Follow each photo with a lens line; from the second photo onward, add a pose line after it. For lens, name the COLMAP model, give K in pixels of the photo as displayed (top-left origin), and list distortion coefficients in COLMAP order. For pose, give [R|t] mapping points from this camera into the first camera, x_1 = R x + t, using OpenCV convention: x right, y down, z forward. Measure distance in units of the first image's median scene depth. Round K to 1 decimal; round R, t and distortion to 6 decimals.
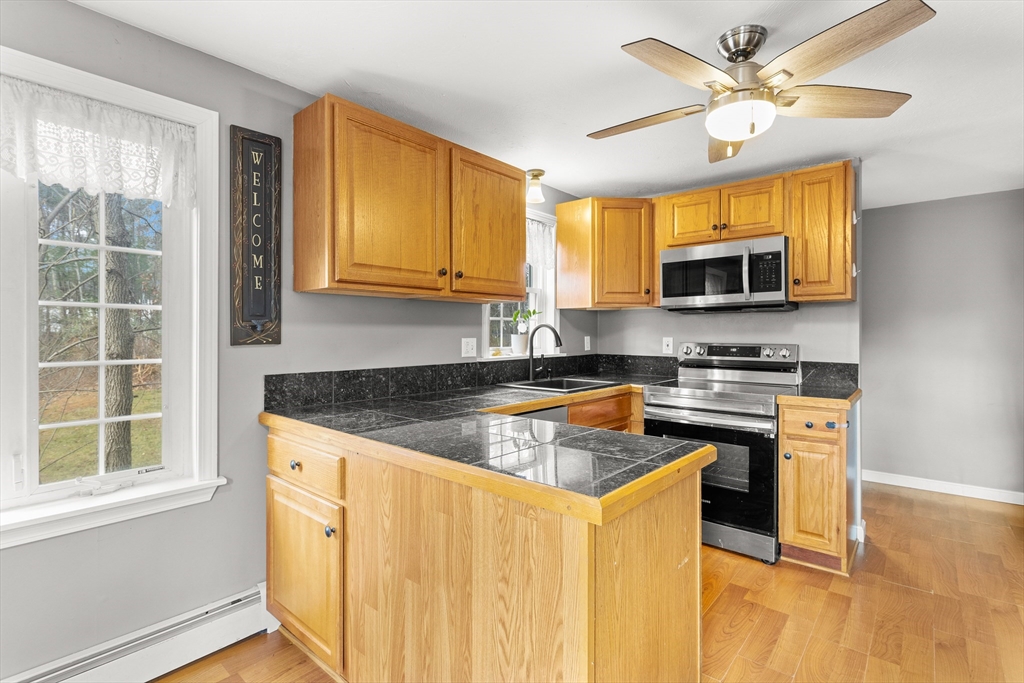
lens RADIAL K [[487.2, 0, 516.0], [0, 487.2, 332.0], [0, 0, 1]] dist [-0.001586, 0.000599]
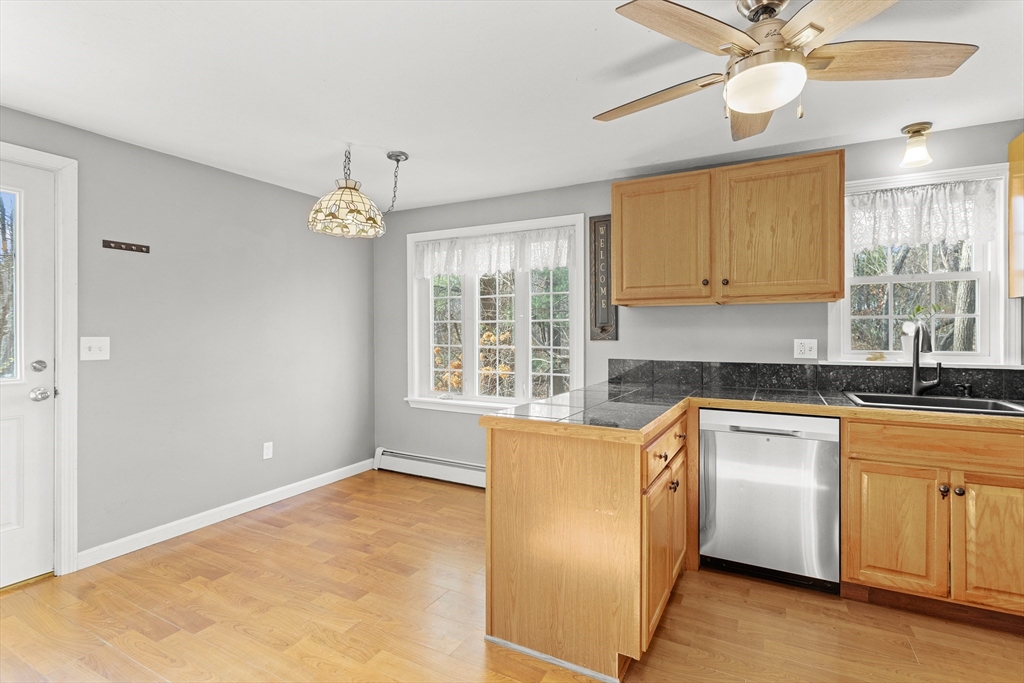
lens RADIAL K [[487.2, 0, 516.0], [0, 487.2, 332.0], [0, 0, 1]] dist [-0.001586, 0.000599]
pose [[0.215398, 0.000331, -0.976526, 0.807781], [0.001388, 0.999999, 0.000645, -0.003301], [0.976525, -0.001494, 0.215397, 0.257064]]
